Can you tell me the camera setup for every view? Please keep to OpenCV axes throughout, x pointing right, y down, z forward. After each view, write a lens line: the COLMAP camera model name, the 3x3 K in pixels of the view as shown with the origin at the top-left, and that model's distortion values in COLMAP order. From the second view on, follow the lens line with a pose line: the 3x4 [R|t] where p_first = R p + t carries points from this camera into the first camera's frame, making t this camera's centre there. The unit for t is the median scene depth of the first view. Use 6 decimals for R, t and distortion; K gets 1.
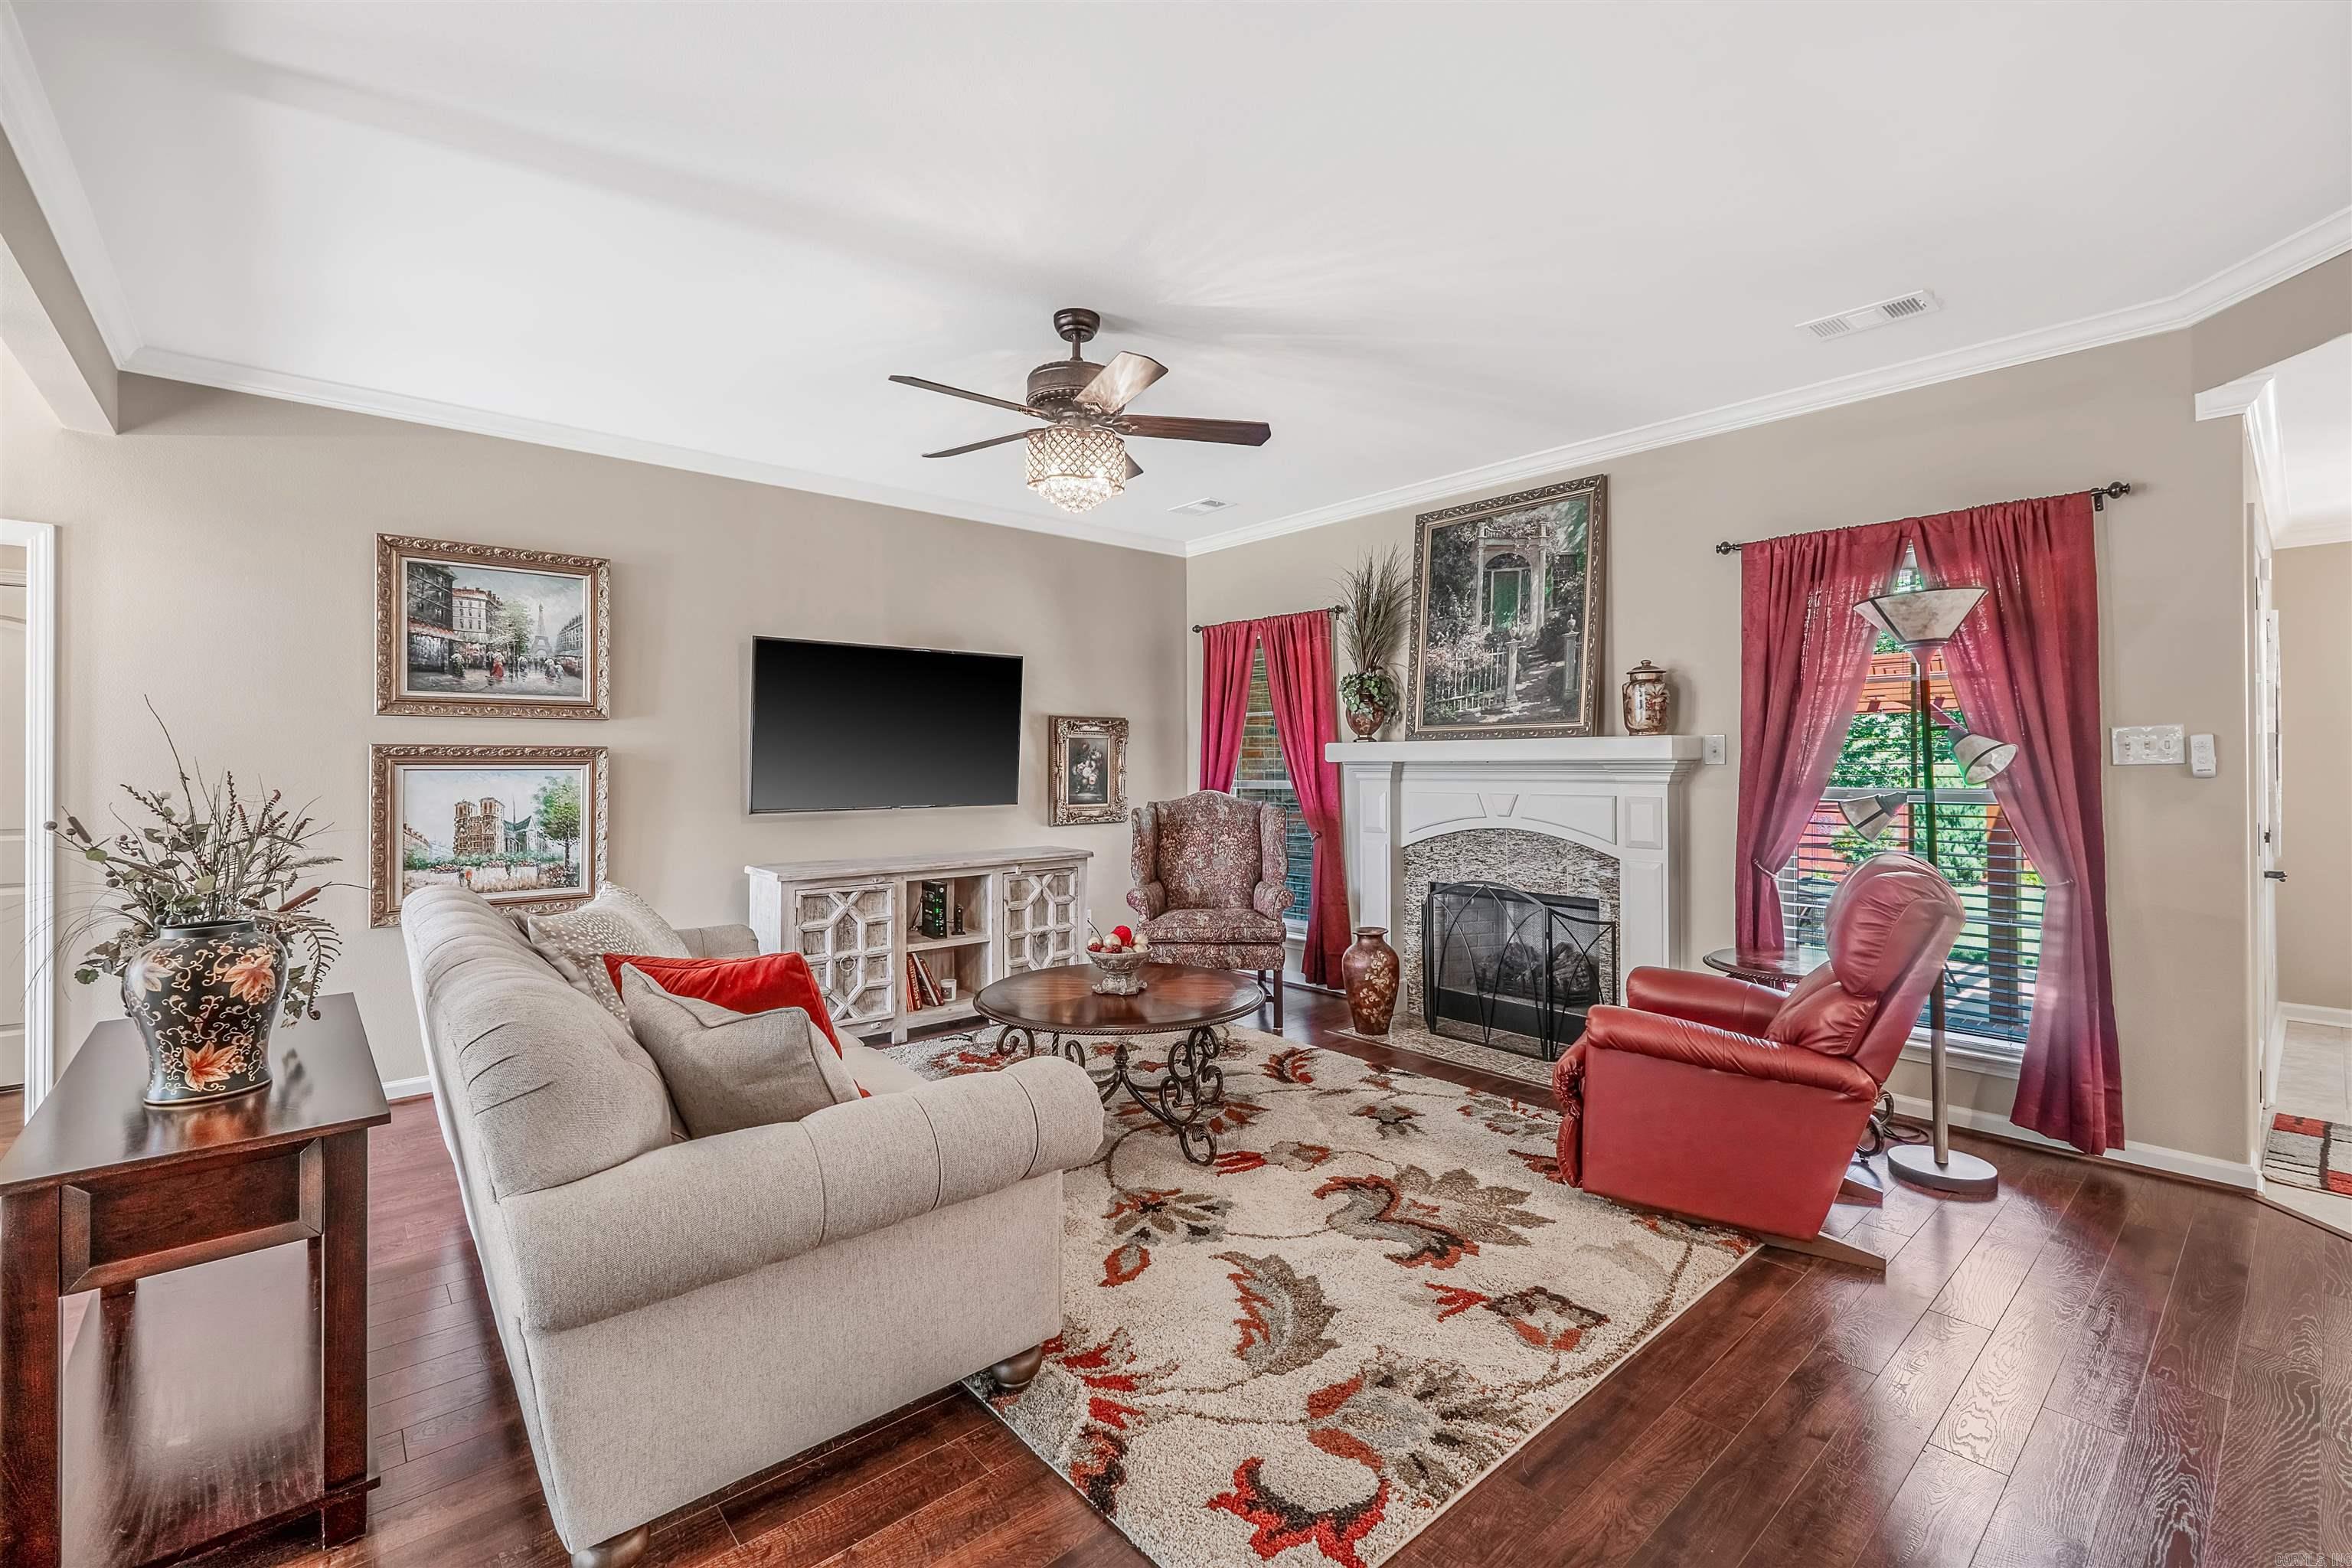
lens RADIAL K [[1017.9, 0, 1177.1], [0, 1017.9, 766.6], [0, 0, 1]] dist [-0.005418, -0.000112]
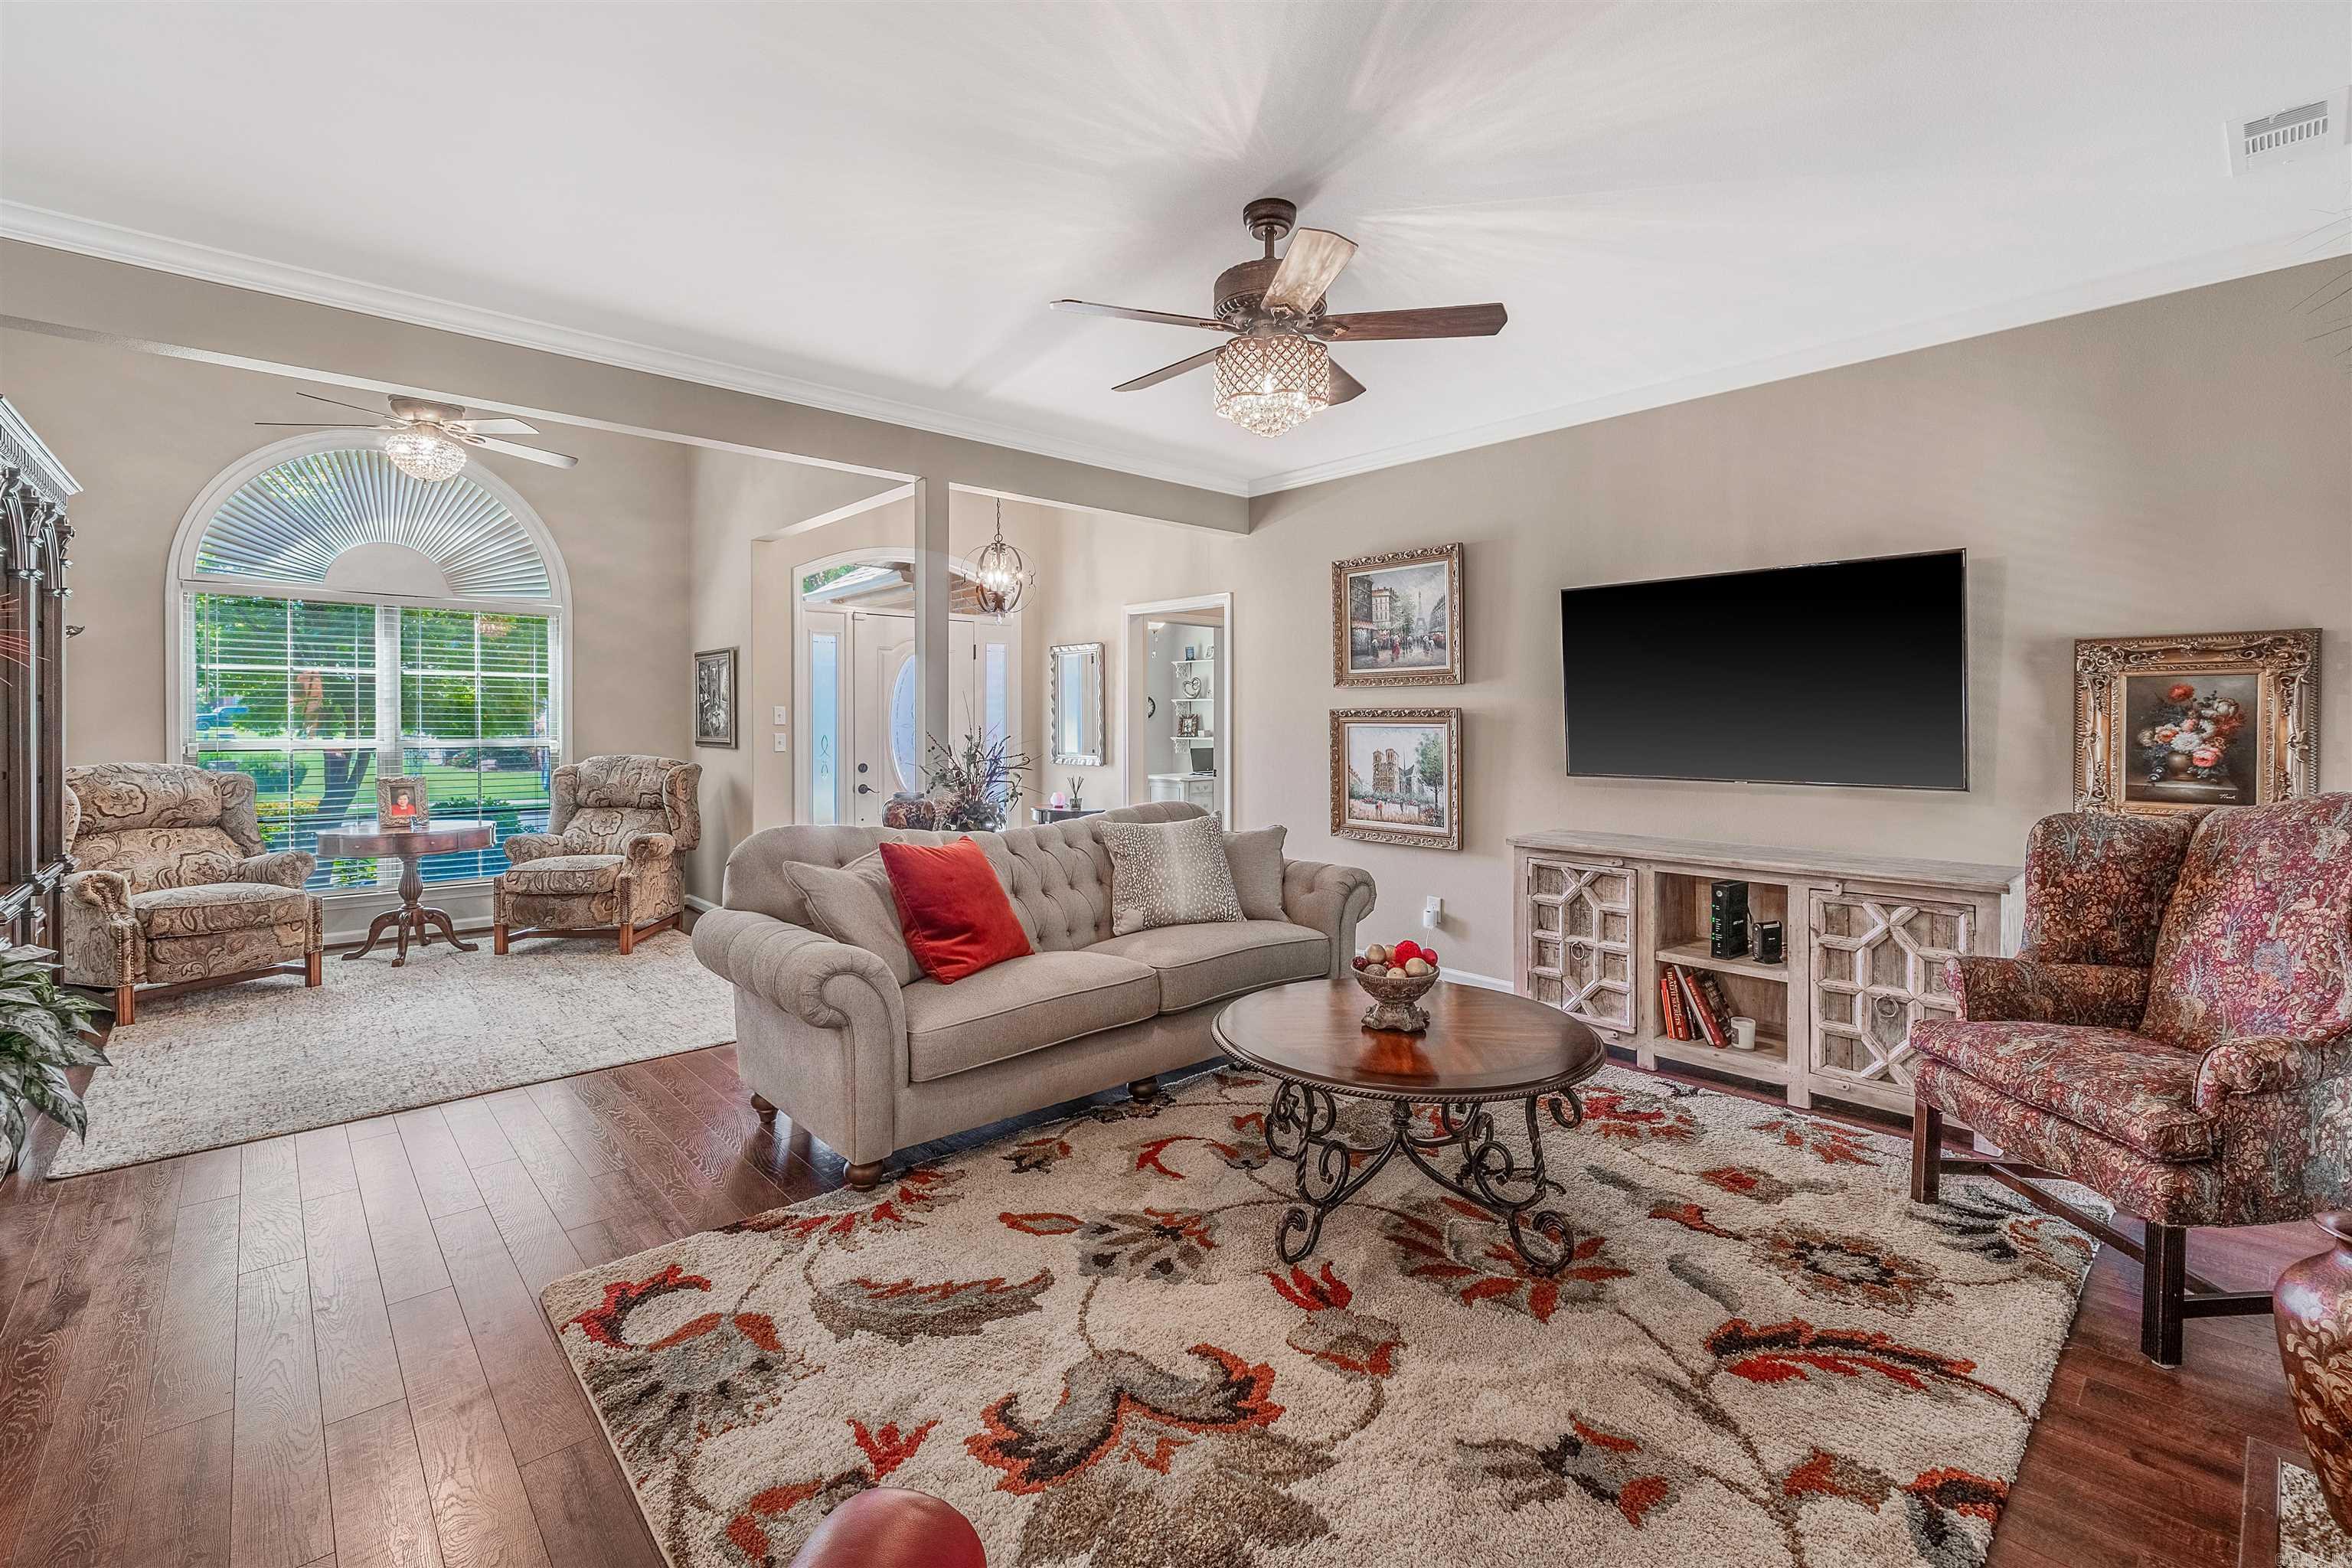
lens RADIAL K [[1017.9, 0, 1184.2], [0, 1017.9, 727.1], [0, 0, 1]] dist [-0.005418, -0.000112]
pose [[0.020541, 0.008994, -0.999749, 0.611019], [-0.002787, 0.999956, 0.008939, -0.007683], [0.999785, 0.002602, 0.020565, 0.716199]]
